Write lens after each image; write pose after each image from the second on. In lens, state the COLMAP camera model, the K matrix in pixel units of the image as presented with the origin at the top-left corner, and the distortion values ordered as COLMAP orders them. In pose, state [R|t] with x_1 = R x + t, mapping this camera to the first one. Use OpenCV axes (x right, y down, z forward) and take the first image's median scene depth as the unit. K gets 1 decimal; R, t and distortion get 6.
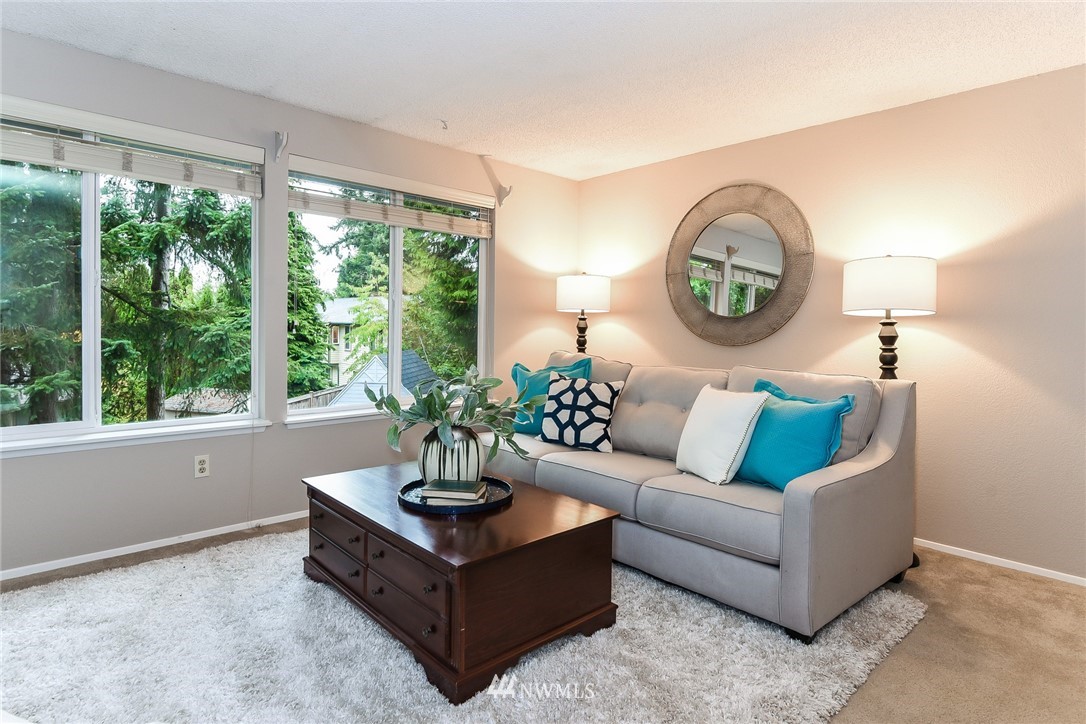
lens RADIAL K [[578.5, 0, 543.8], [0, 578.5, 334.0], [0, 0, 1]] dist [-0.002666, -0.000356]
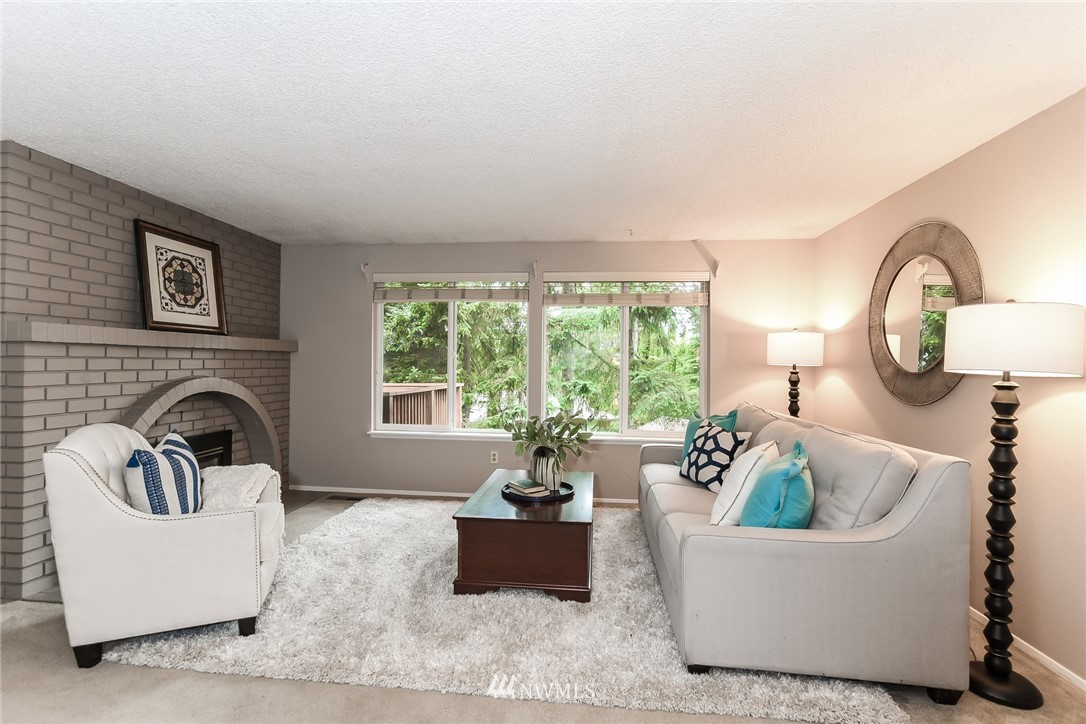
lens RADIAL K [[503.5, 0, 545.0], [0, 503.5, 358.7], [0, 0, 1]] dist [-0.010359, -0.000263]
pose [[0.665687, -0.015452, -0.746071, 0.610295], [-0.009706, 0.999522, -0.029361, -0.027413], [0.746168, 0.026787, 0.665218, 0.071764]]
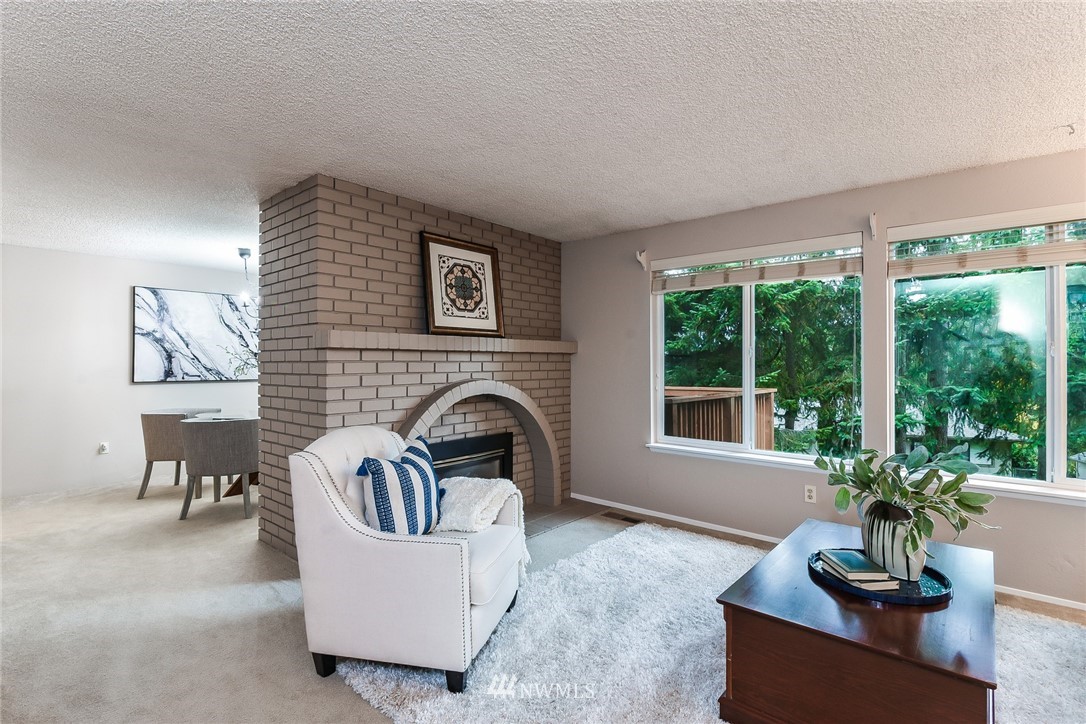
lens RADIAL K [[503.5, 0, 545.0], [0, 503.5, 358.7], [0, 0, 1]] dist [-0.010359, -0.000263]
pose [[0.108598, -0.022007, -0.993842, 0.418169], [-0.013647, 0.999628, -0.023626, -0.034280], [0.993992, 0.016129, 0.108257, 0.261857]]
